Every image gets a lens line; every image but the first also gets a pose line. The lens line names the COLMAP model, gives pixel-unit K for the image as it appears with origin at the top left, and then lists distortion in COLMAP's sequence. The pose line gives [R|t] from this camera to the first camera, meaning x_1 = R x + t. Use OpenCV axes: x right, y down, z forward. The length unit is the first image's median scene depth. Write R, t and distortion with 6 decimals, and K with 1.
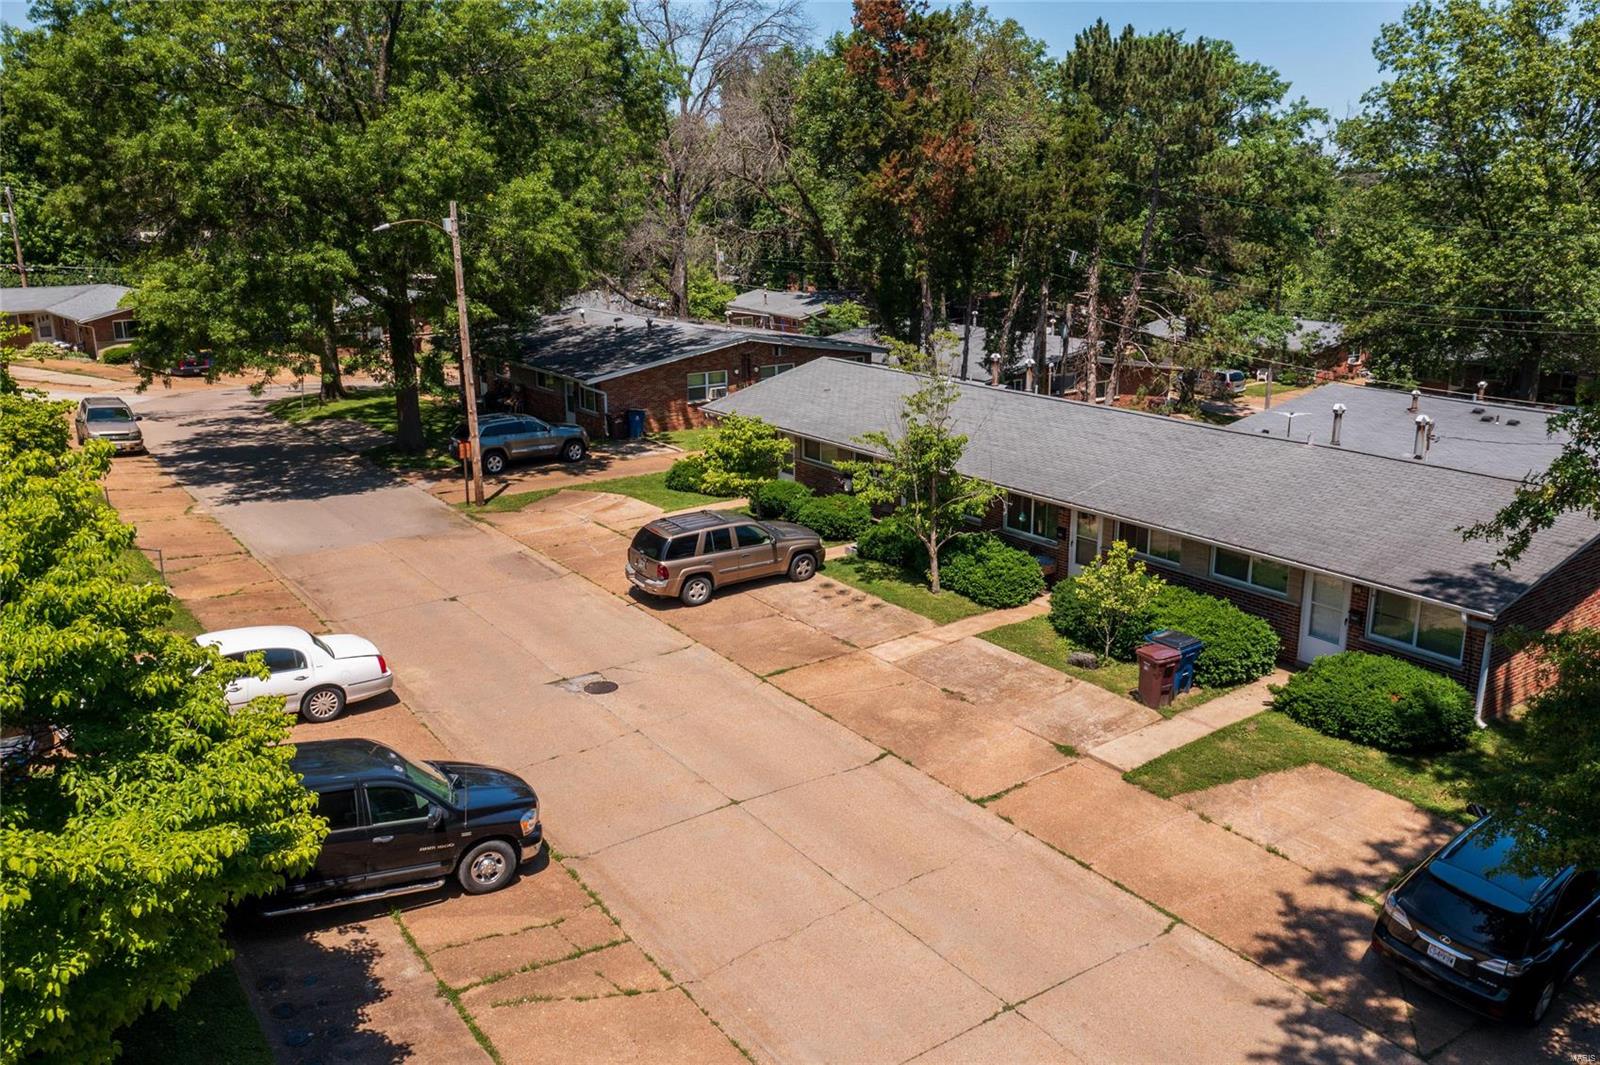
lens RADIAL K [[1268.9, 0, 802.2], [0, 1268.9, 531.0], [0, 0, 1]] dist [-0.012645, 0.009353]
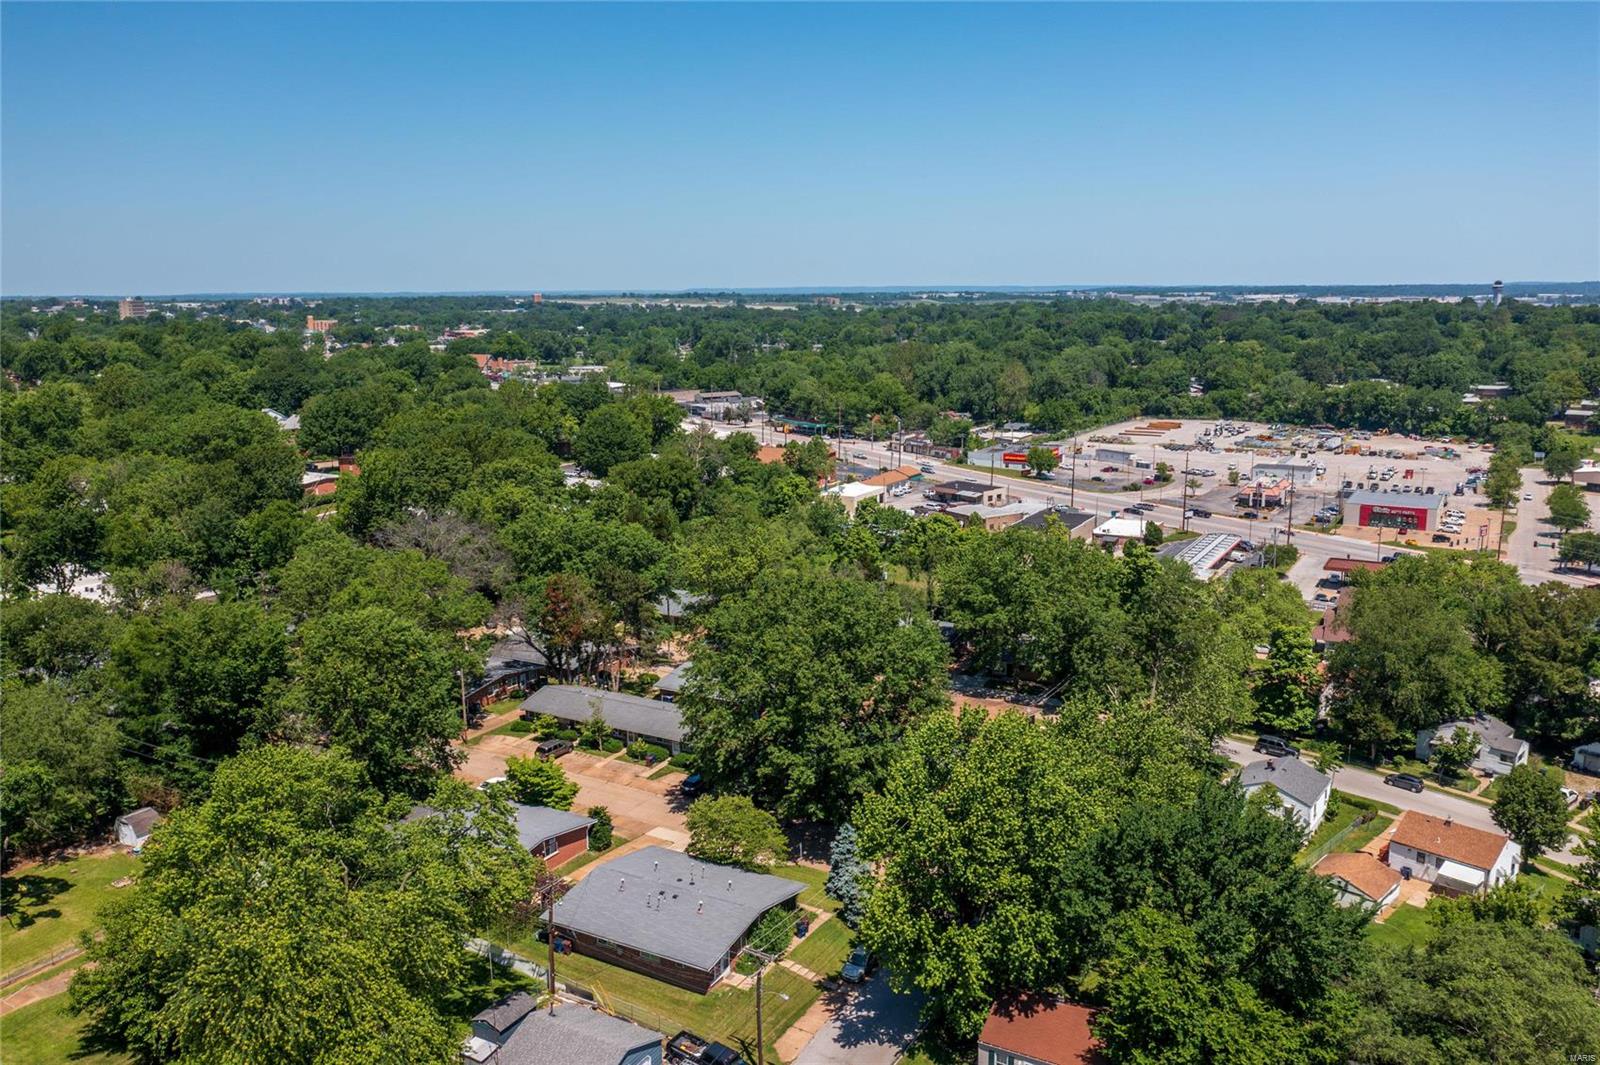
lens RADIAL K [[1268.9, 0, 799.9], [0, 1268.9, 532.7], [0, 0, 1]] dist [-0.012645, 0.009353]
pose [[0.905069, -0.079994, 0.417672, -1.365371], [0.109959, 0.992770, -0.048136, -0.543347], [-0.410802, 0.089493, 0.907322, -4.414065]]
